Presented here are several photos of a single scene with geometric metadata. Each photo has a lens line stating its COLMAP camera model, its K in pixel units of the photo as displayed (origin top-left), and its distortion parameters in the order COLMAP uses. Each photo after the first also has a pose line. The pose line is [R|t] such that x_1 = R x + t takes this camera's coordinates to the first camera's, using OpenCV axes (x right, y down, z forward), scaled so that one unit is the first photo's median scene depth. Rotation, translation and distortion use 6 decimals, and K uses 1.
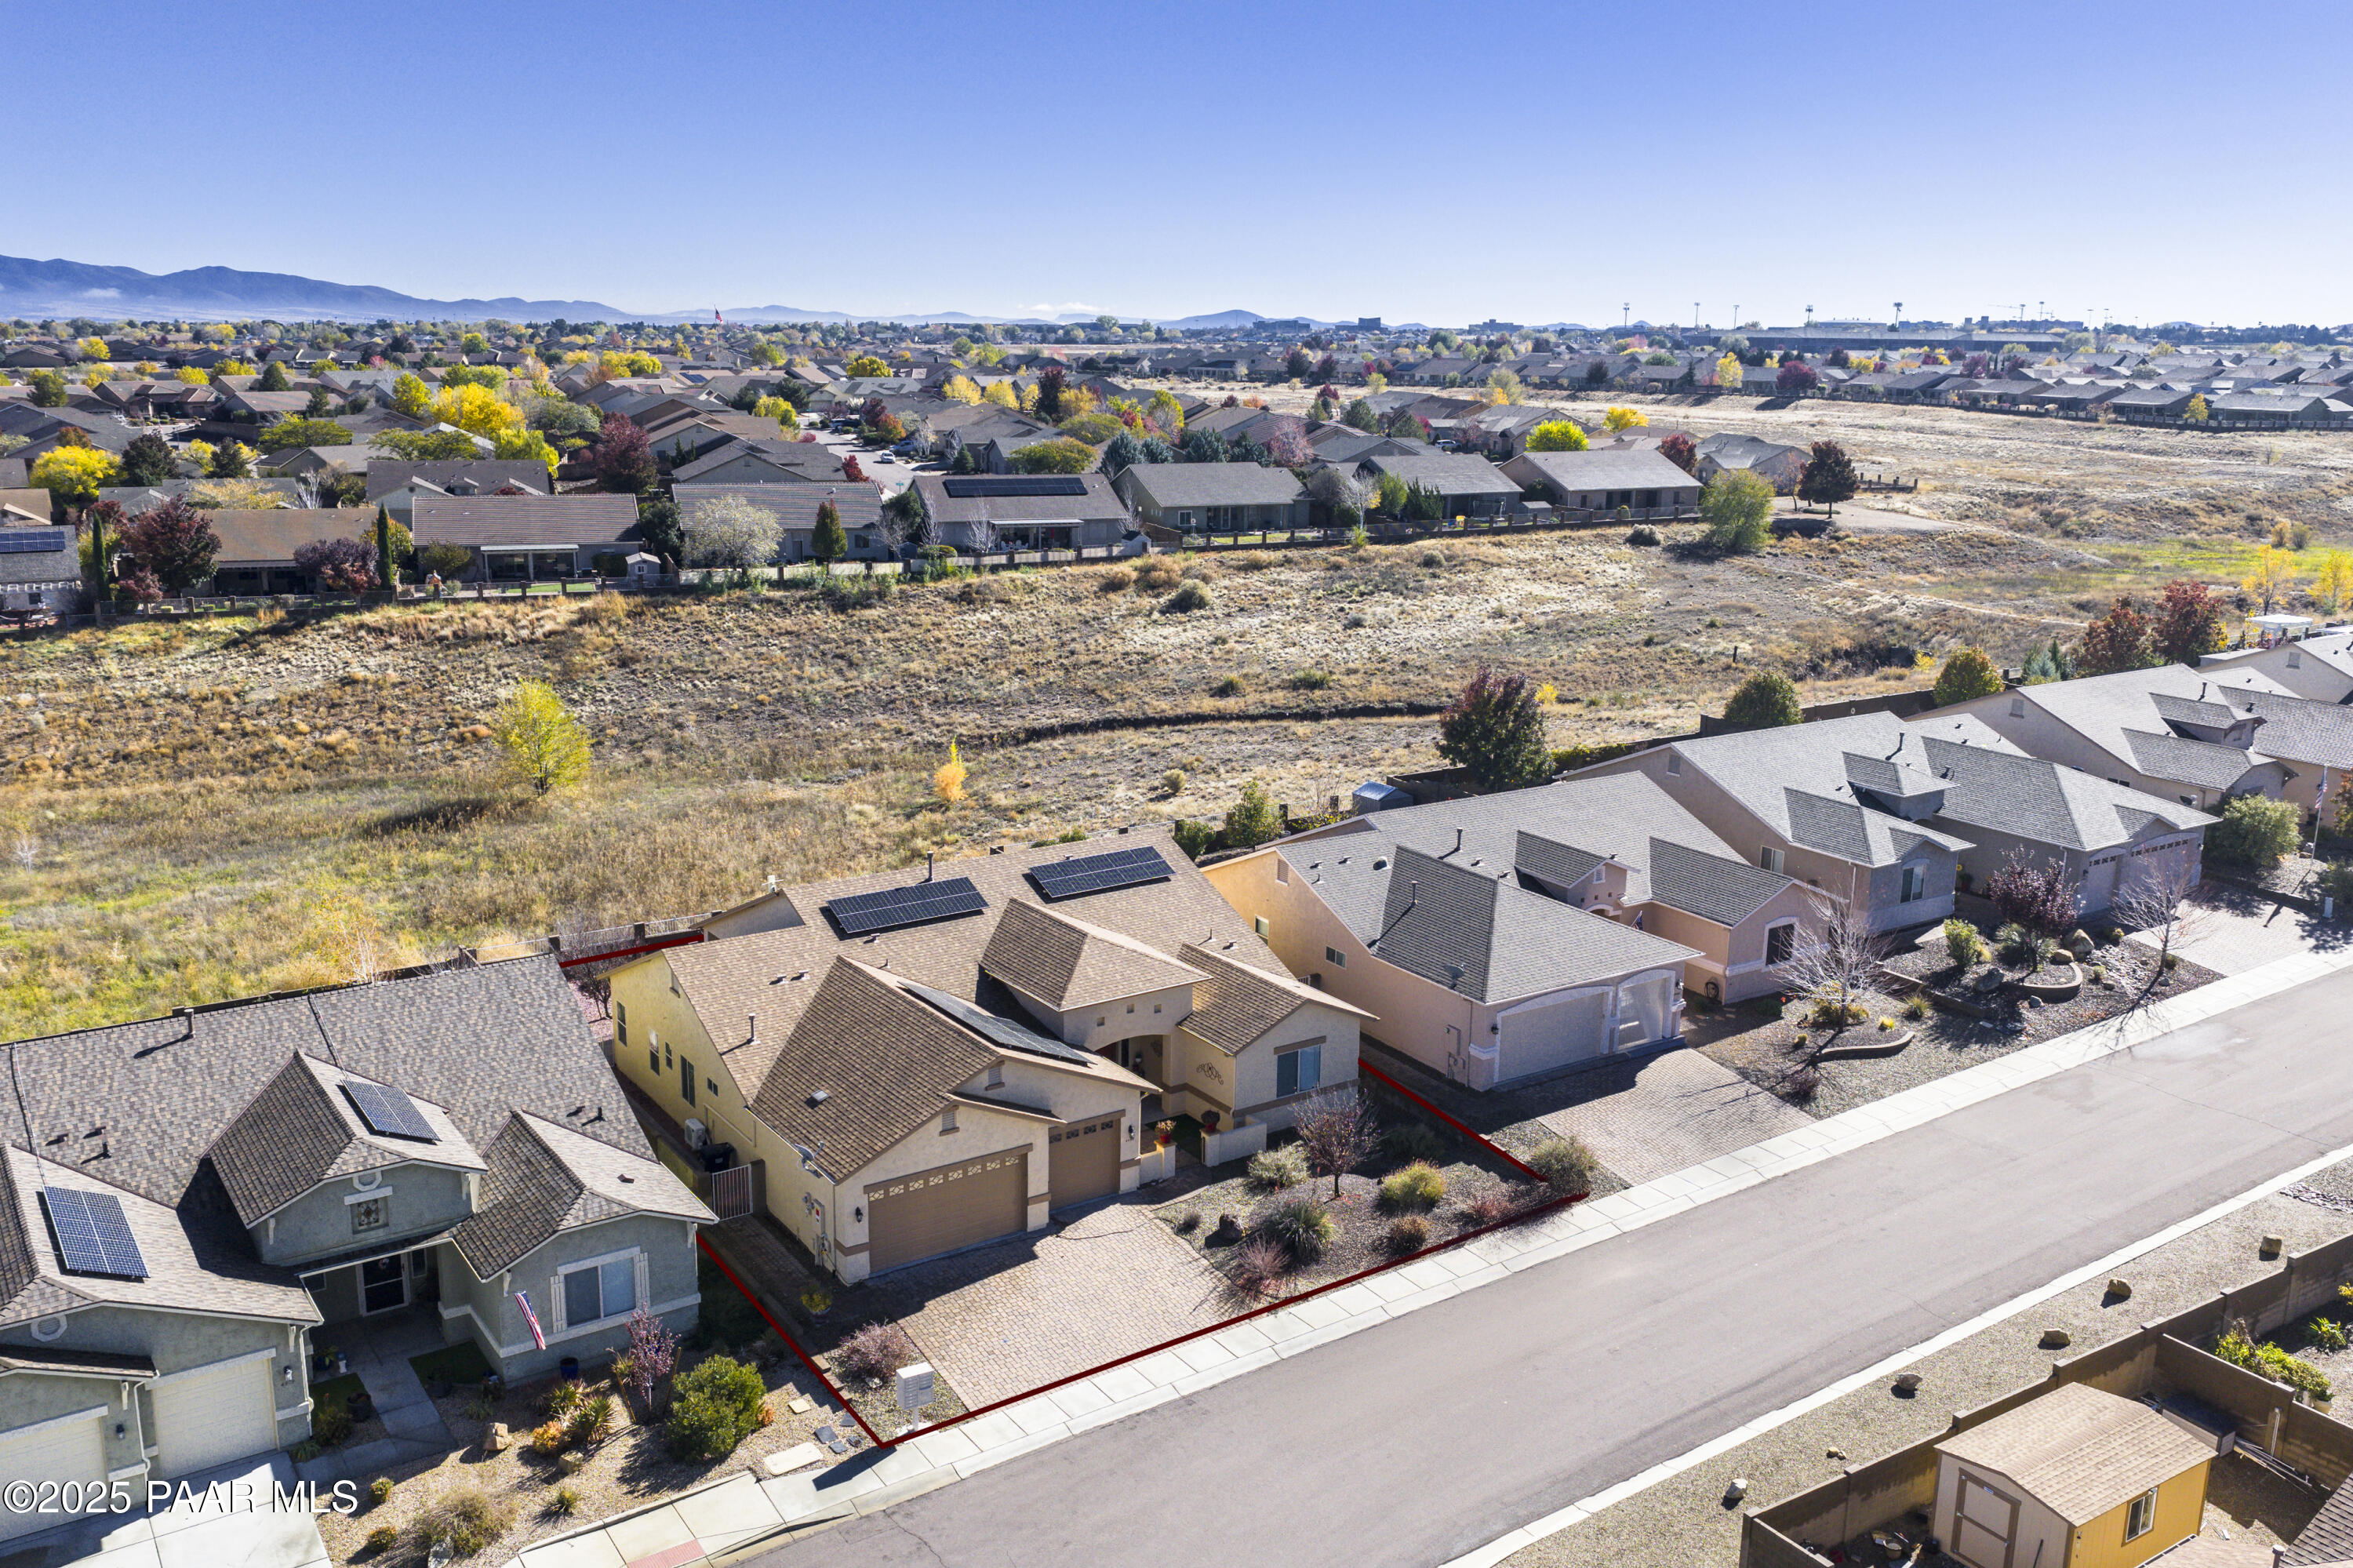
lens RADIAL K [[1952.9, 0, 1181.5], [0, 1952.9, 757.2], [0, 0, 1]] dist [0.002881, 0.001153]
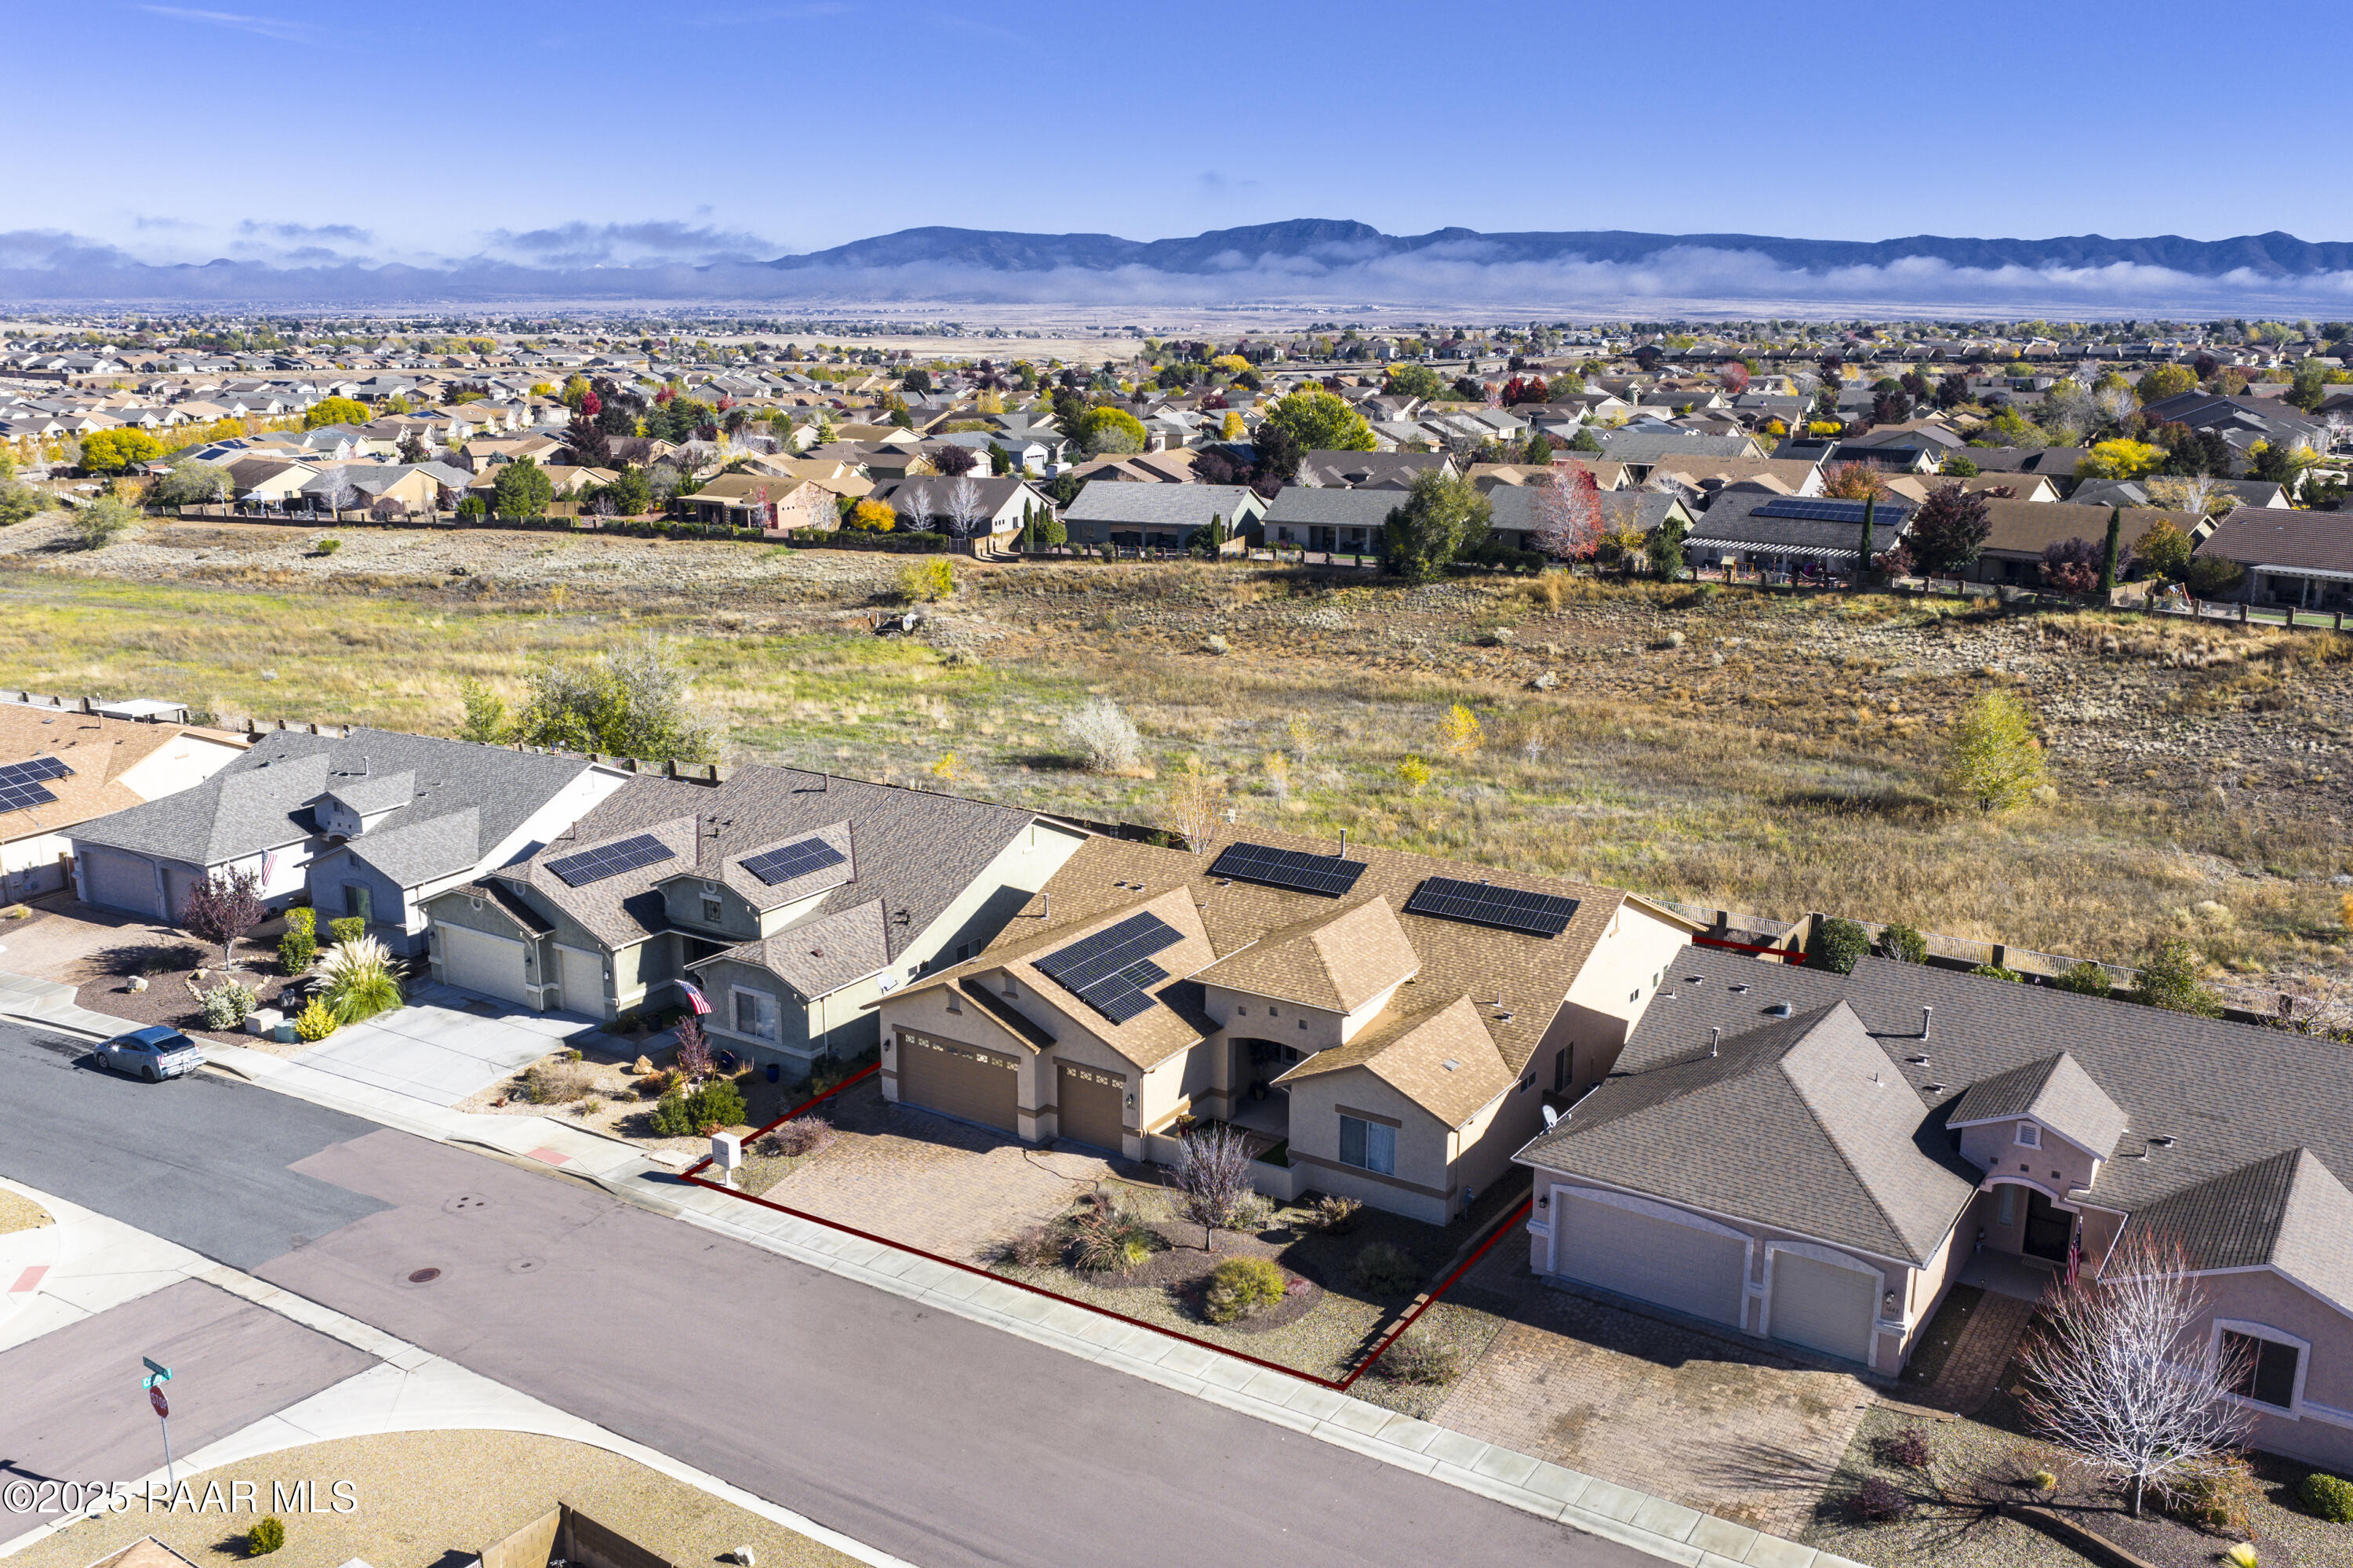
lens RADIAL K [[1952.9, 0, 1181.5], [0, 1952.9, 757.2], [0, 0, 1]] dist [0.002881, 0.001153]
pose [[0.380089, 0.197855, -0.903541, 0.435085], [-0.198868, 0.971489, 0.129078, -0.059298], [0.903318, 0.130624, 0.408599, 0.293806]]
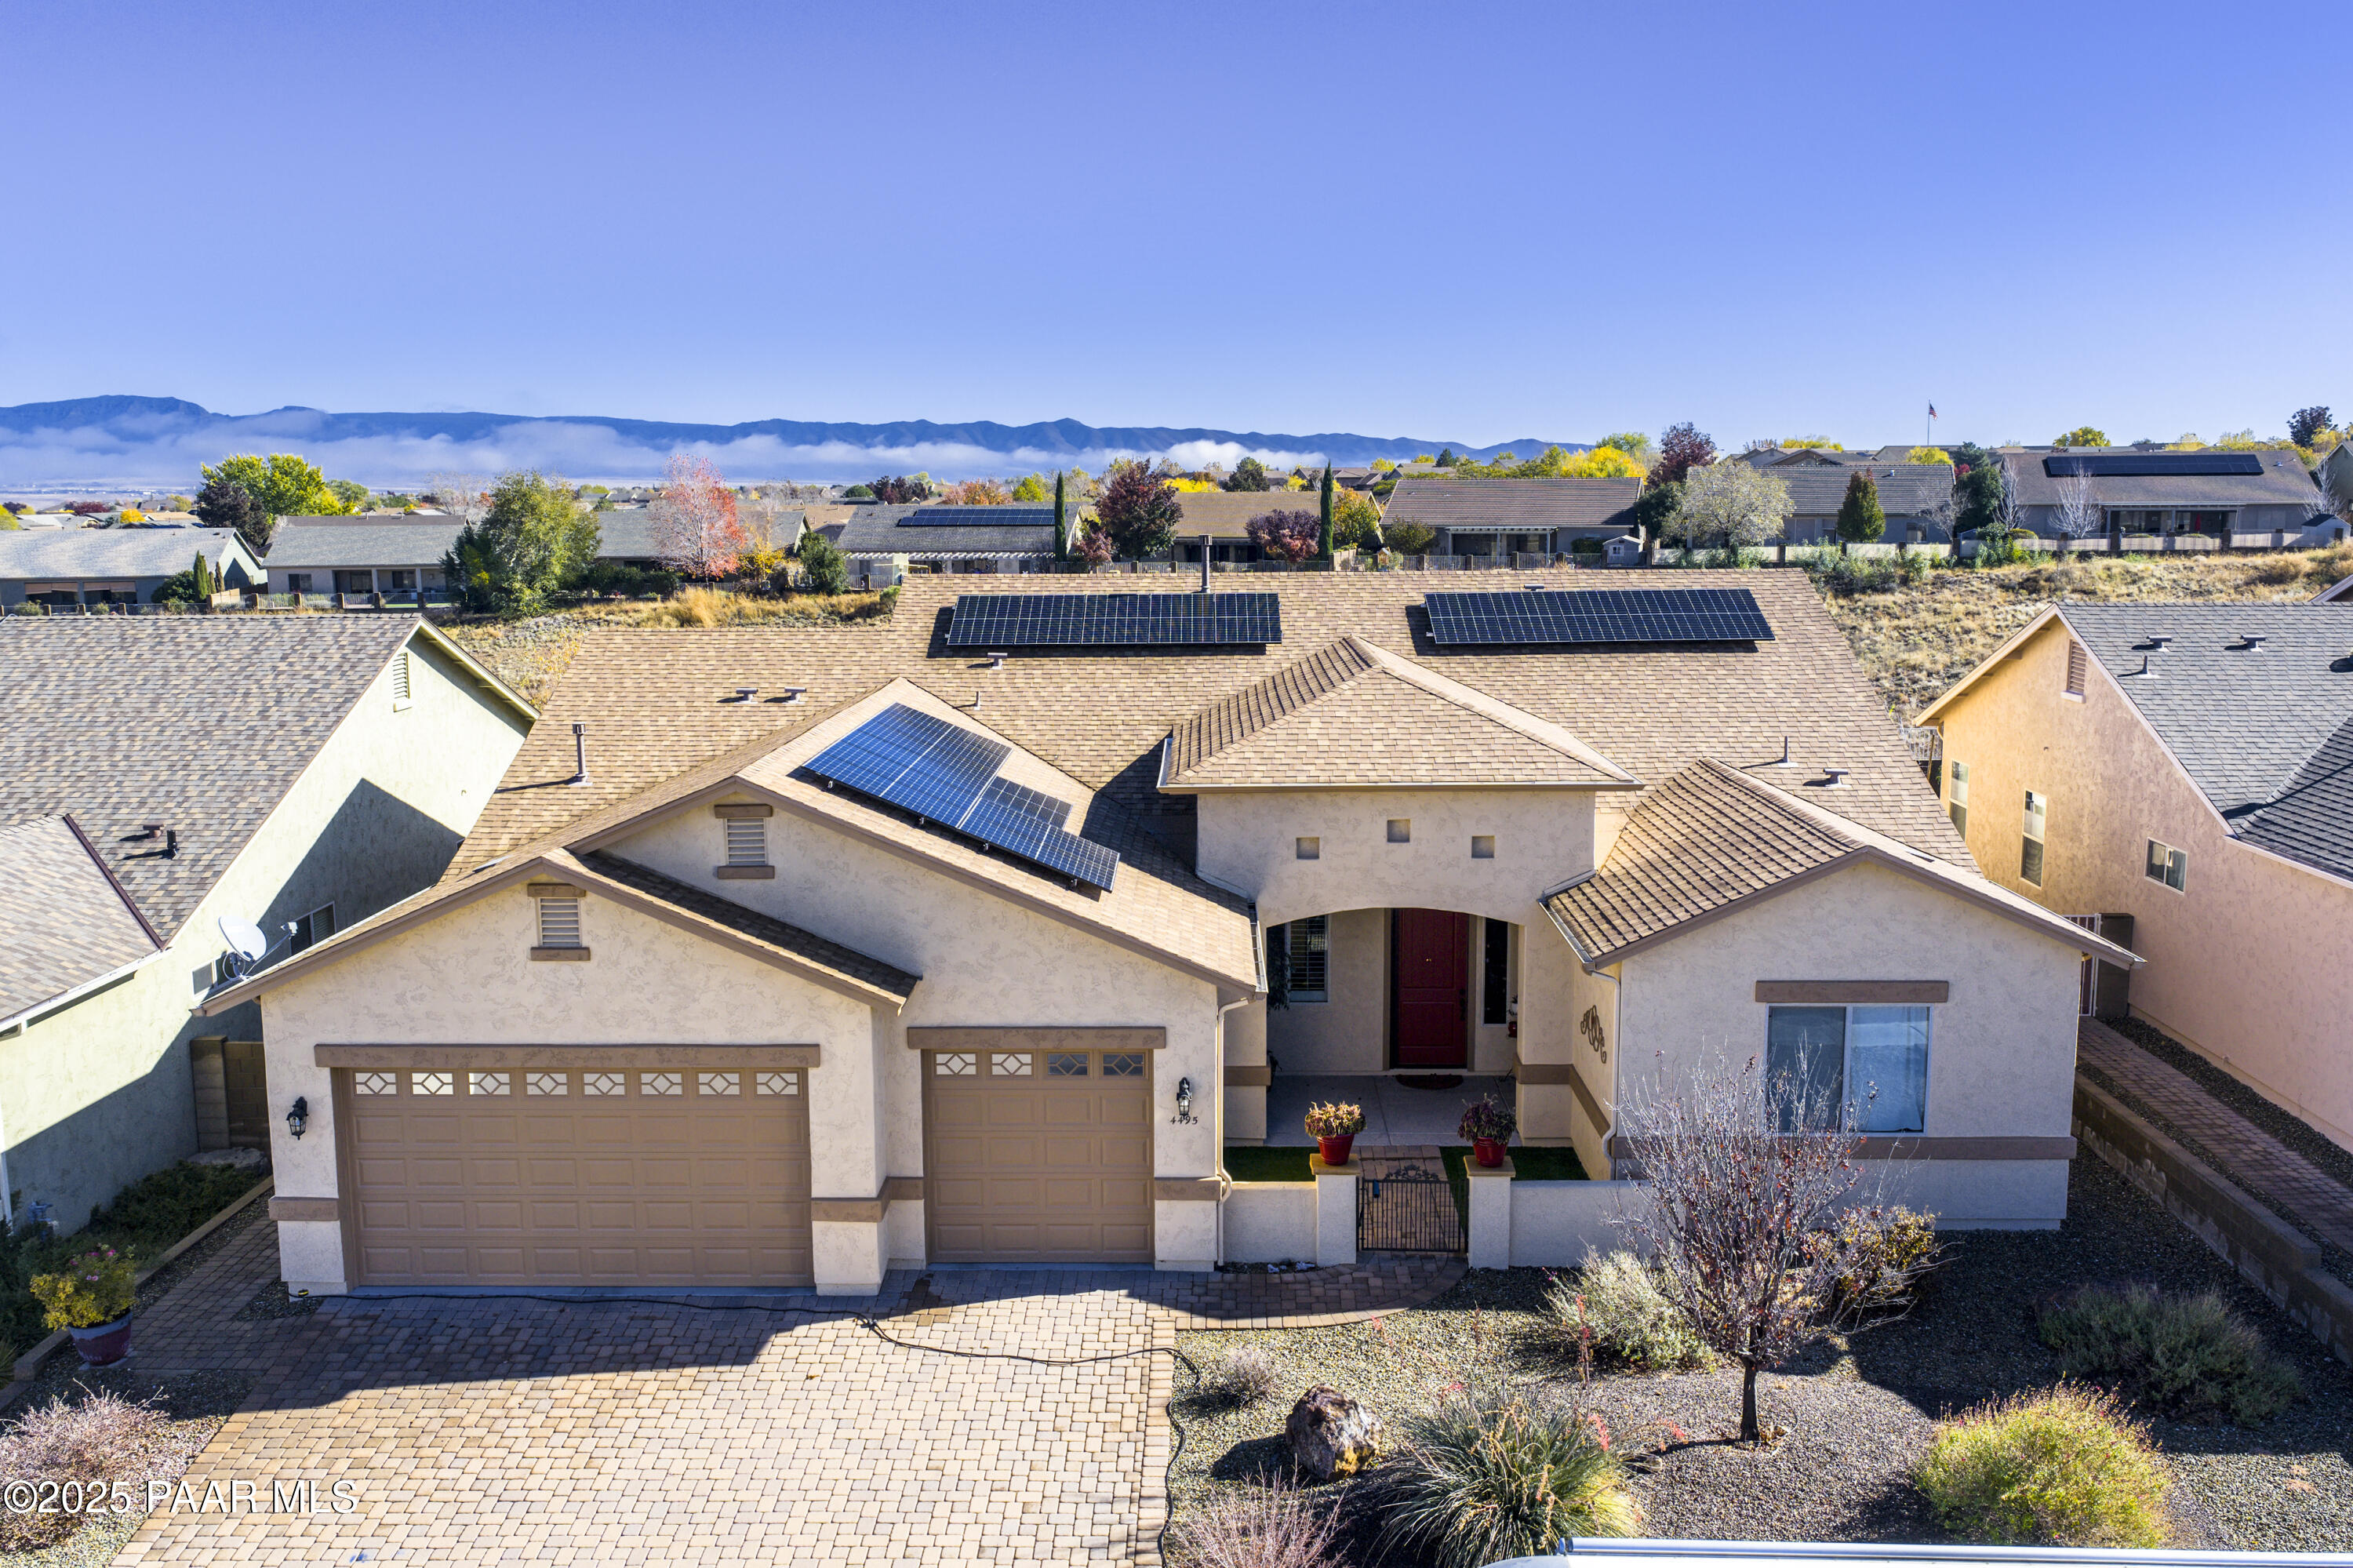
lens RADIAL K [[1952.9, 0, 1181.5], [0, 1952.9, 757.2], [0, 0, 1]] dist [0.002881, 0.001153]
pose [[0.811203, 0.061727, -0.581498, 0.088384], [-0.109463, 0.992864, -0.047310, 0.073933], [0.574428, 0.102031, 0.812171, 0.353886]]
